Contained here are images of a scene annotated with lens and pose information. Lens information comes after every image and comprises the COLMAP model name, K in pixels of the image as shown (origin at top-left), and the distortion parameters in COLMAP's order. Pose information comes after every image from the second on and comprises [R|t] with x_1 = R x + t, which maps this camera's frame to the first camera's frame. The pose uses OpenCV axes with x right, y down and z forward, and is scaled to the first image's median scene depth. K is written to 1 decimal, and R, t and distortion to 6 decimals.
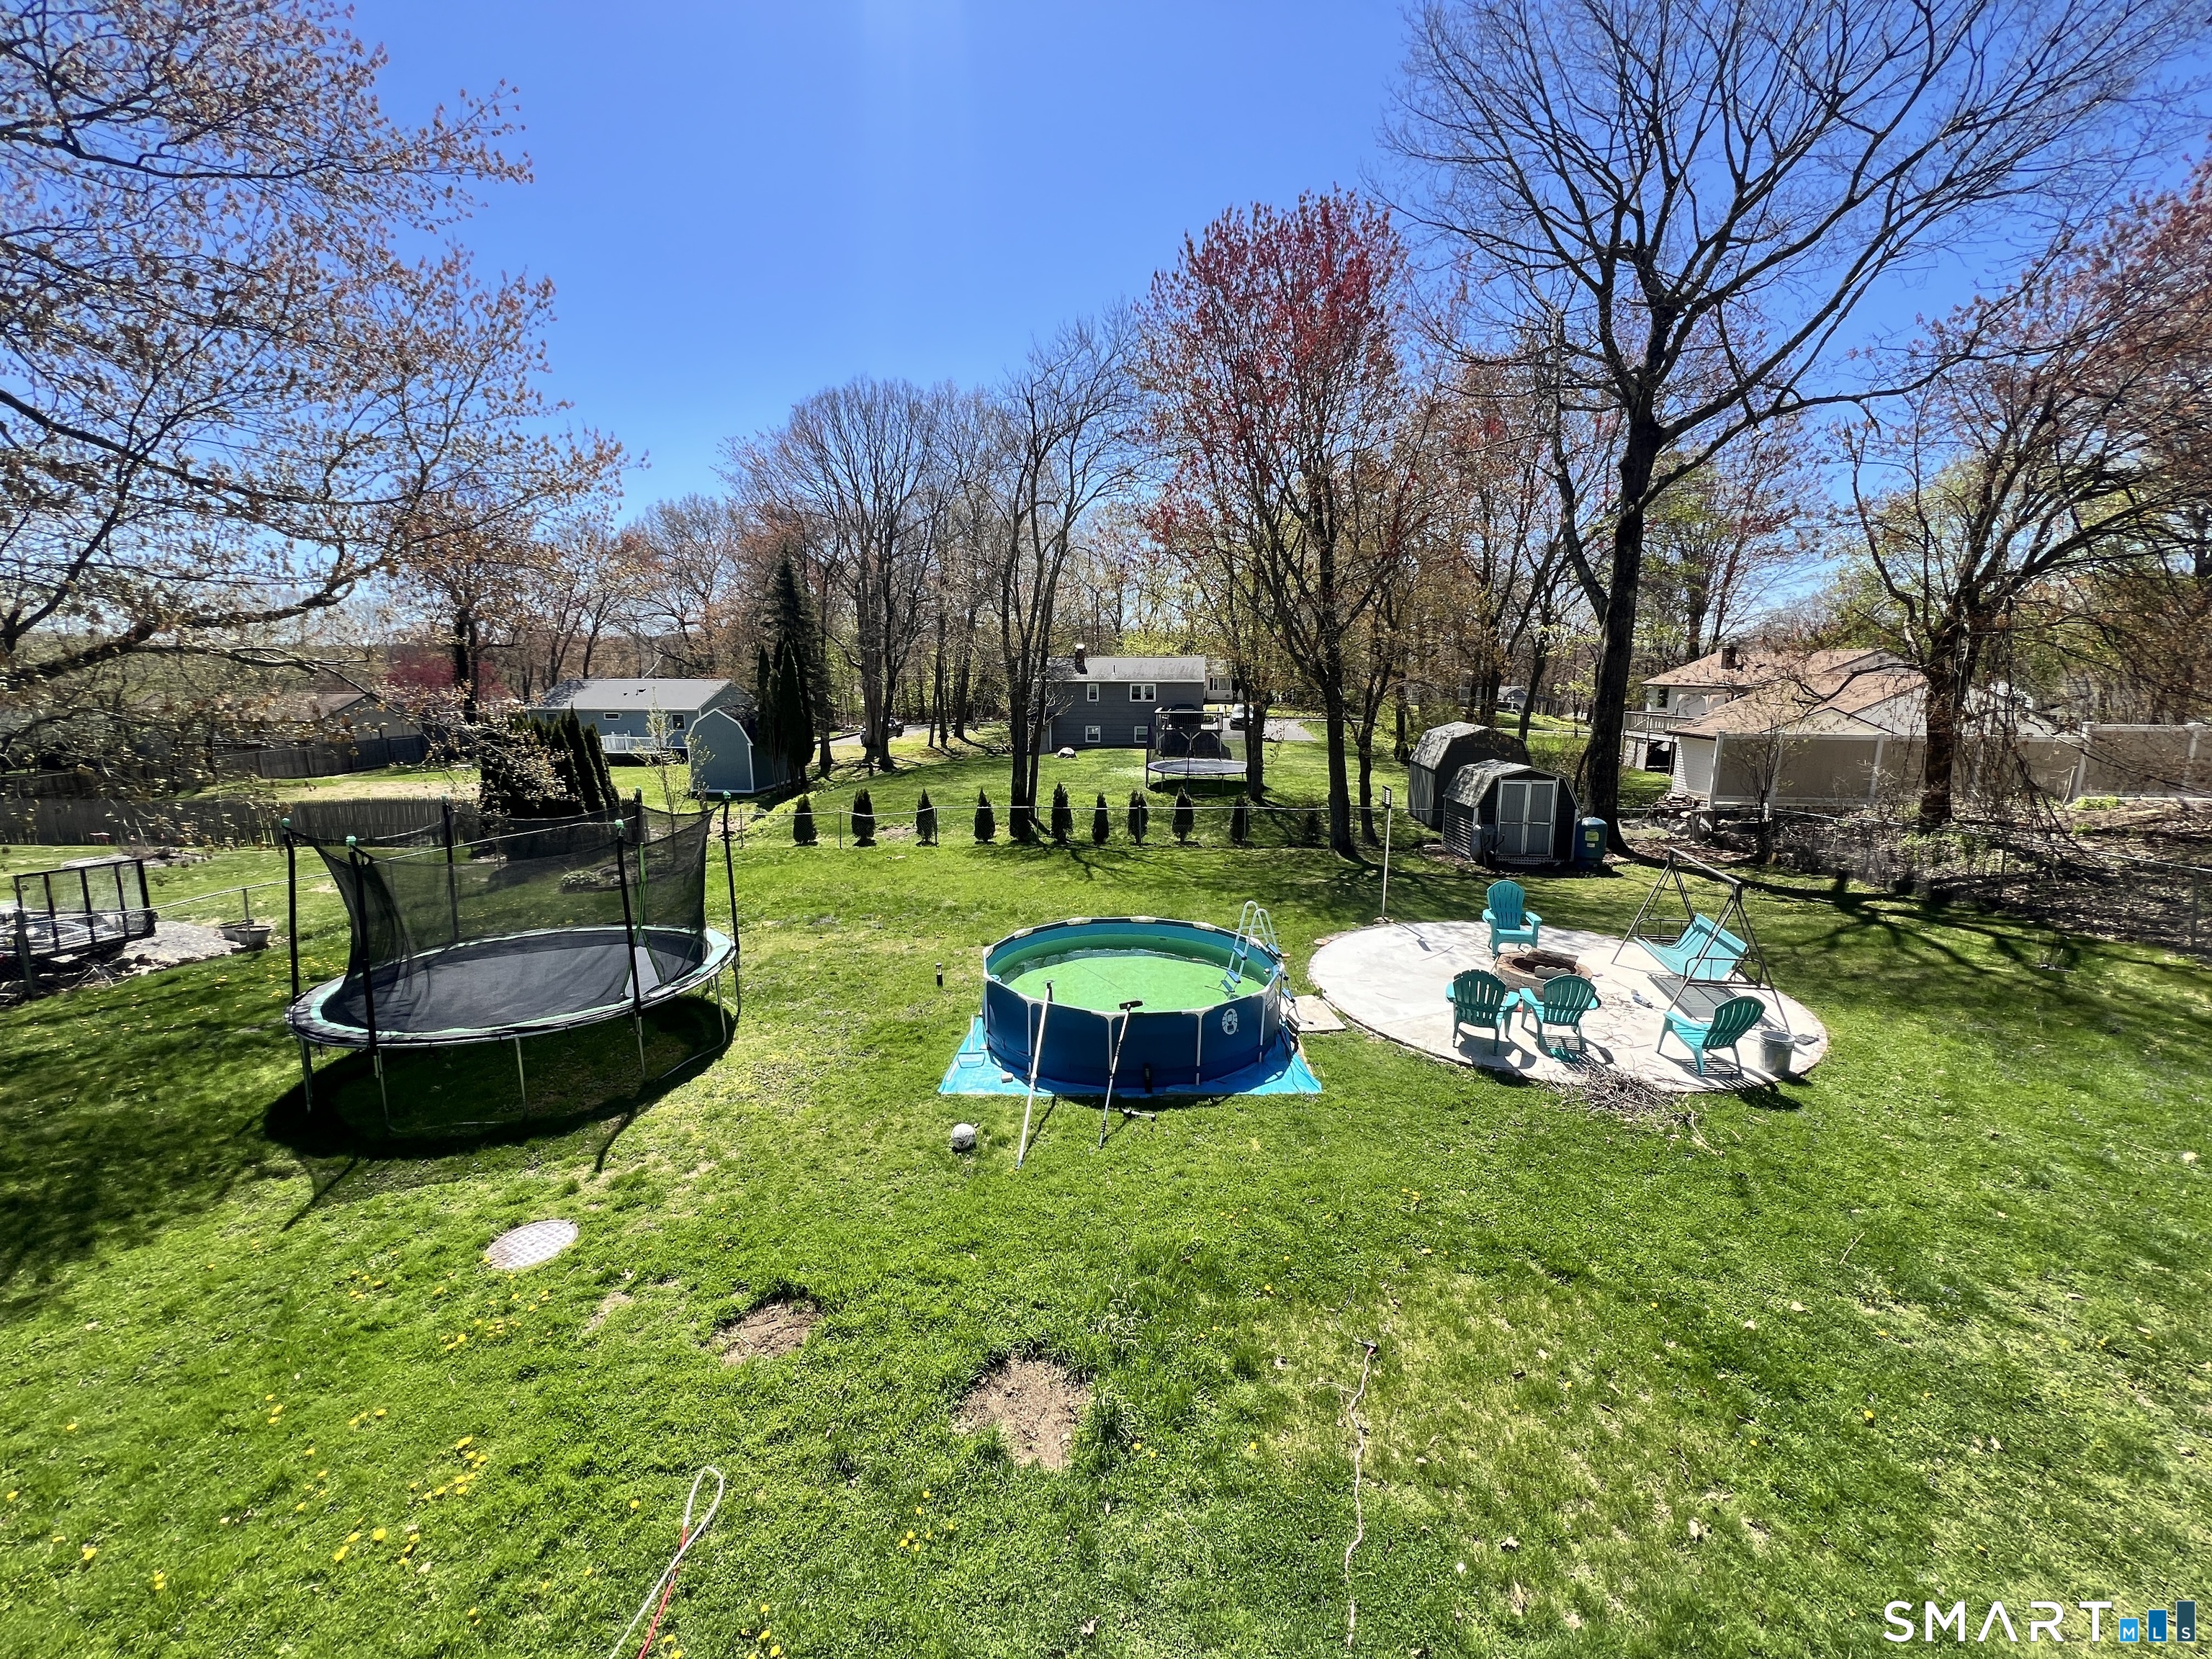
lens RADIAL K [[880.8, 0, 1105.2], [0, 880.8, 836.6], [0, 0, 1]] dist [-0.002762, 0.000400]
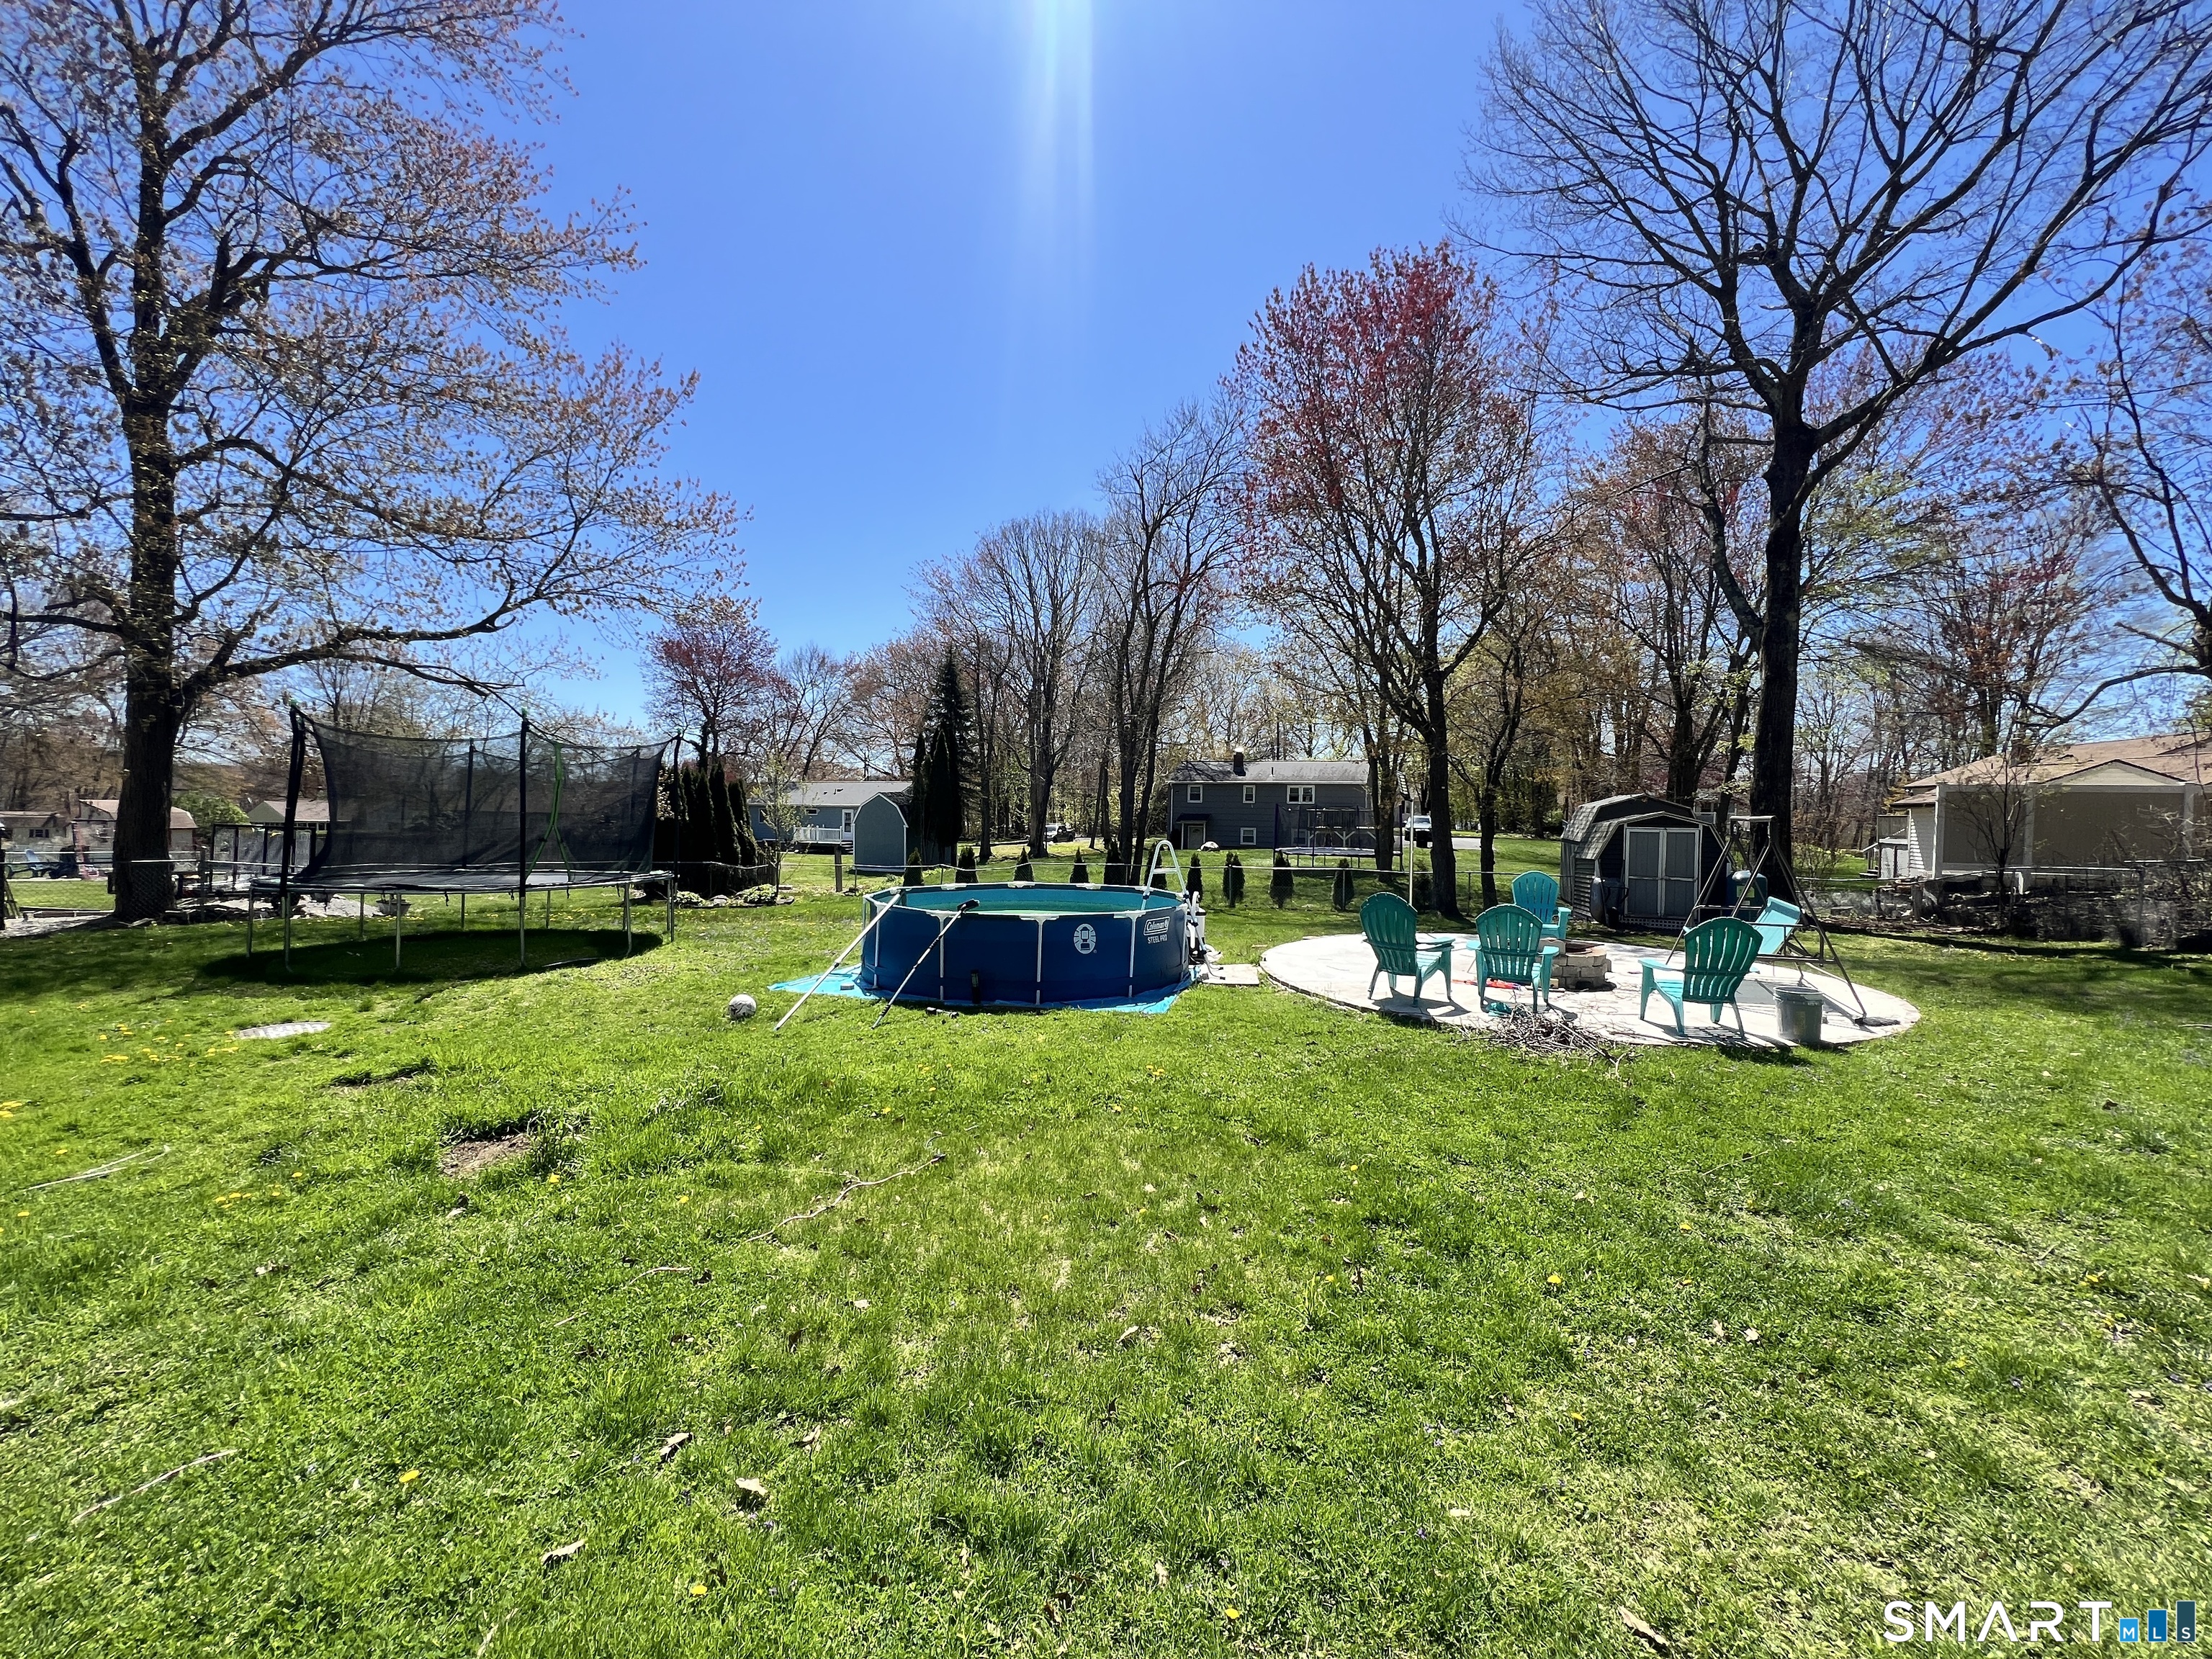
lens RADIAL K [[880.8, 0, 1104.4], [0, 880.8, 838.4], [0, 0, 1]] dist [-0.002762, 0.000400]
pose [[0.971282, 0.021153, -0.236990, 0.141518], [-0.057881, 0.987125, -0.149111, 0.092771], [0.230784, 0.158546, 0.960001, 0.054481]]
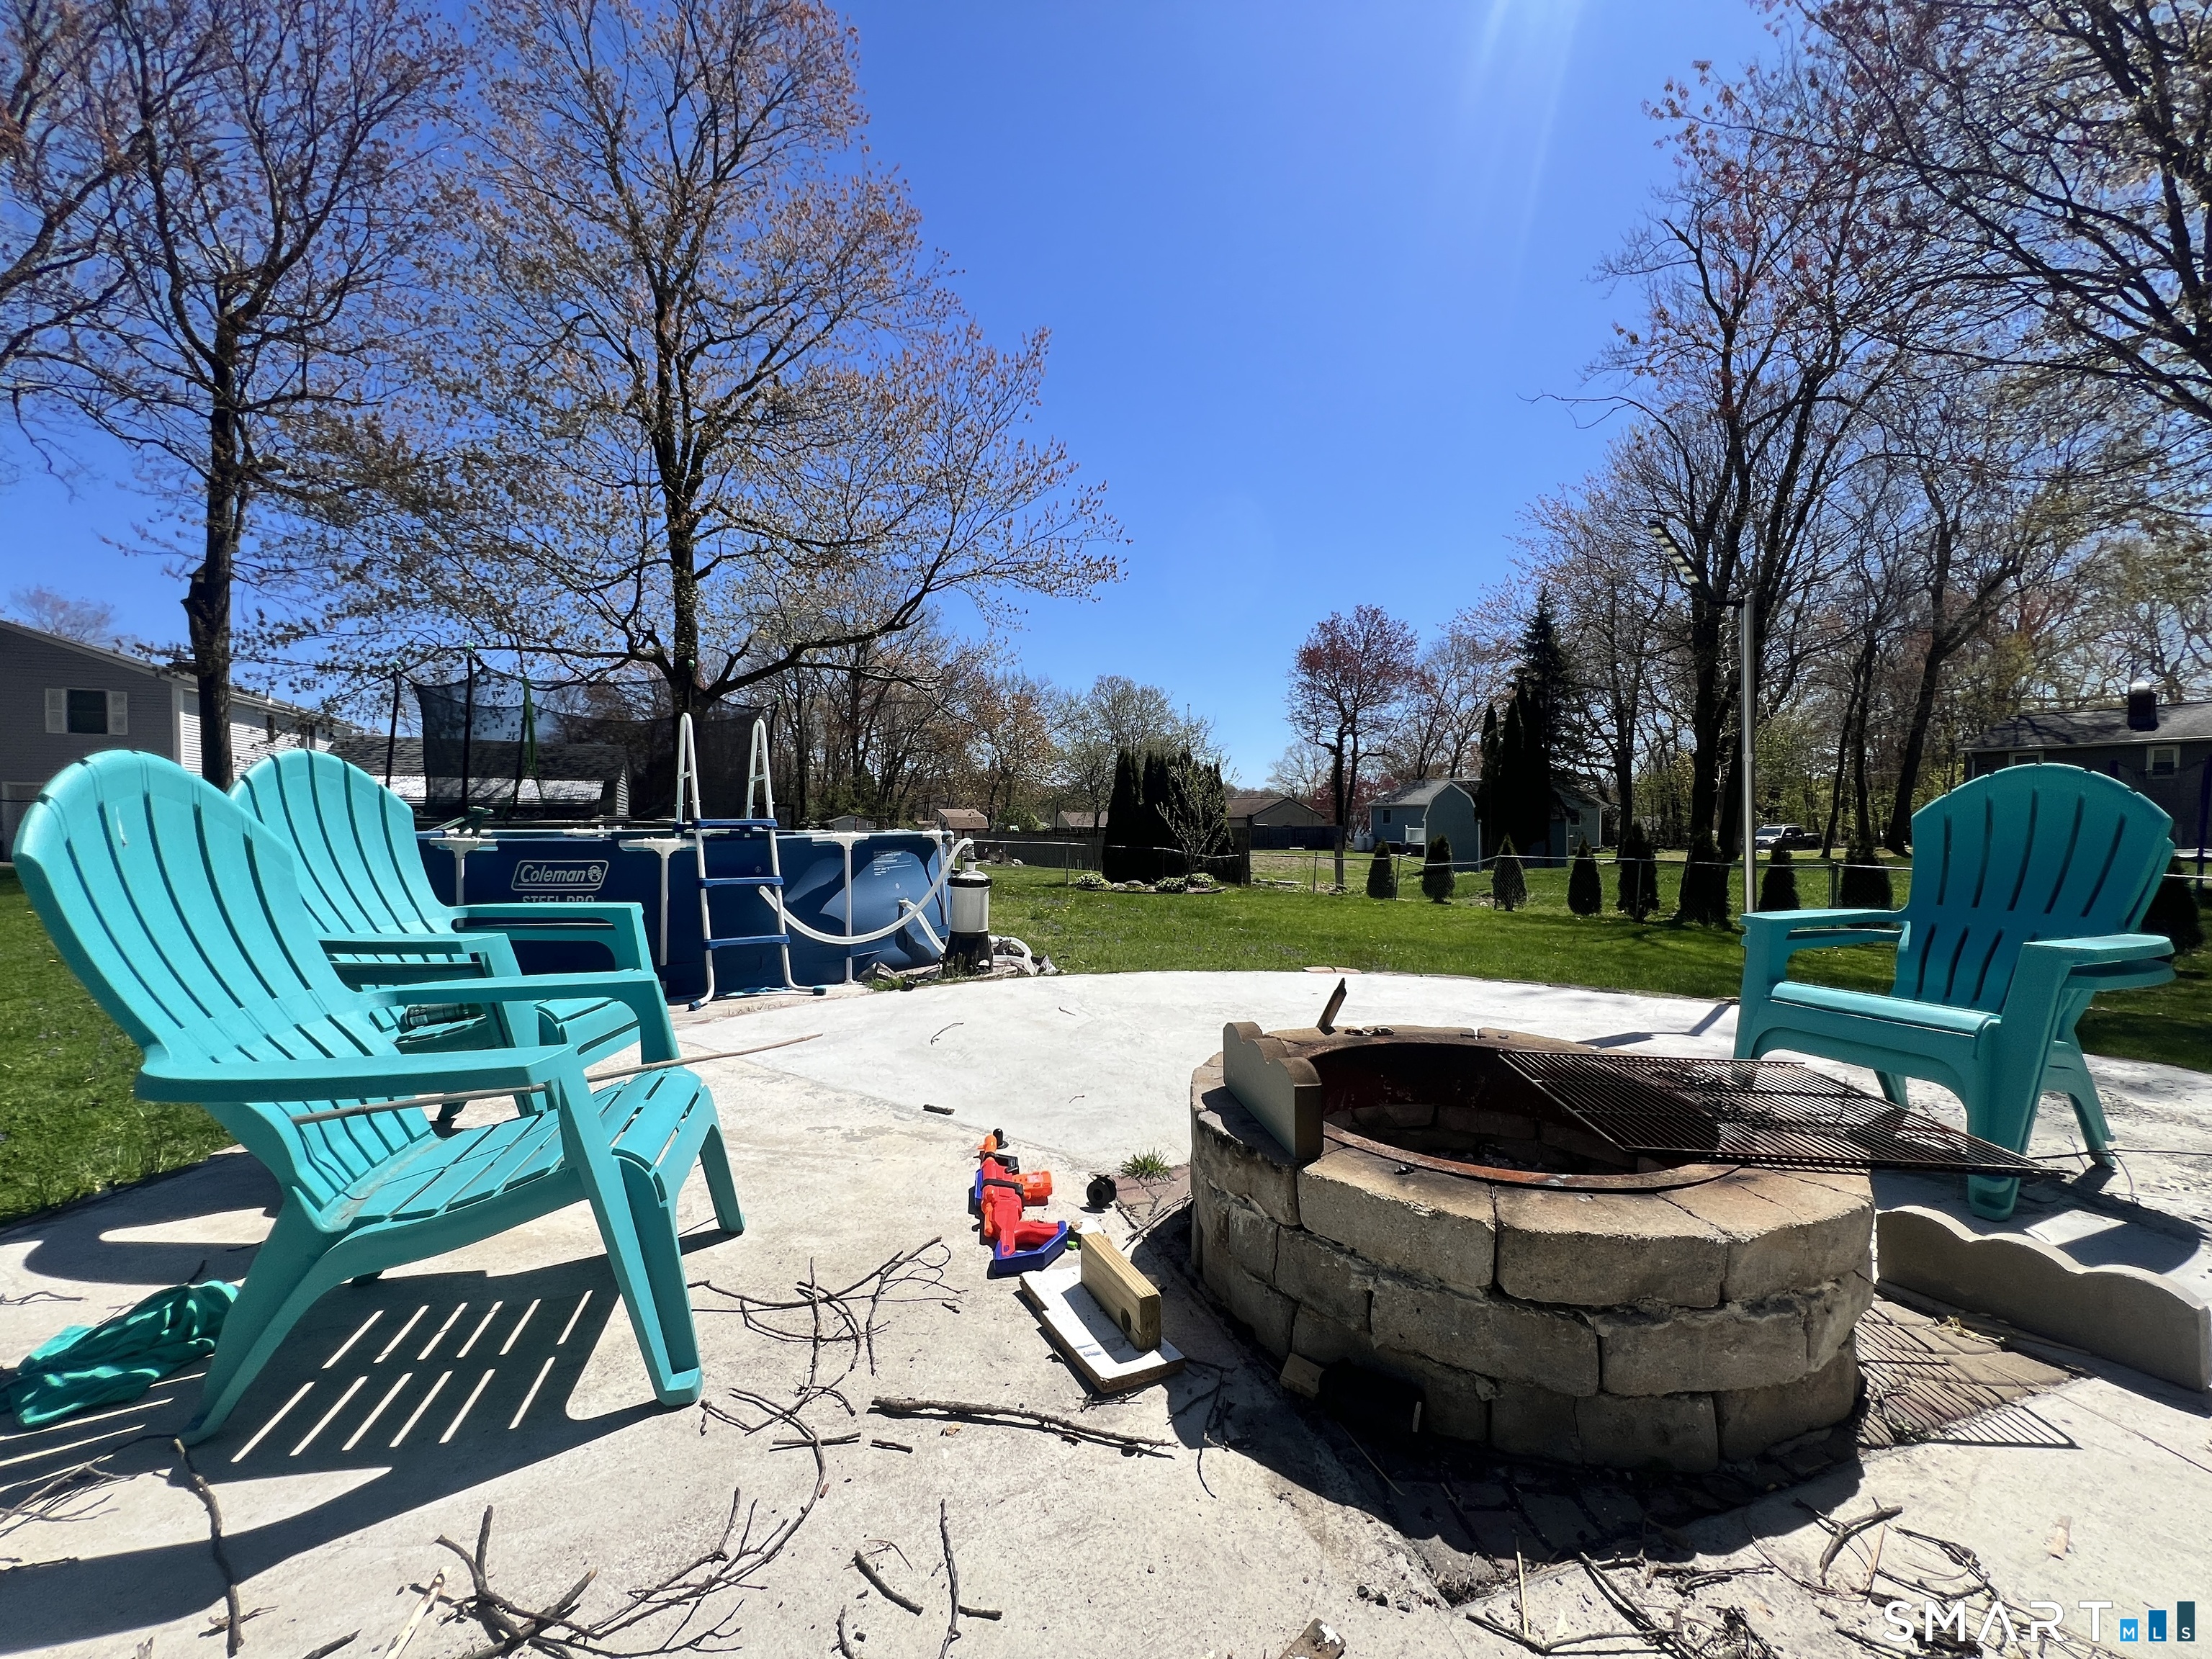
lens RADIAL K [[880.8, 0, 1105.2], [0, 880.8, 842.2], [0, 0, 1]] dist [-0.002762, 0.000400]
pose [[0.499016, 0.027491, -0.866156, 0.288927], [-0.165080, 0.984210, -0.063869, 0.056552], [0.850724, 0.174857, 0.495675, 0.426428]]
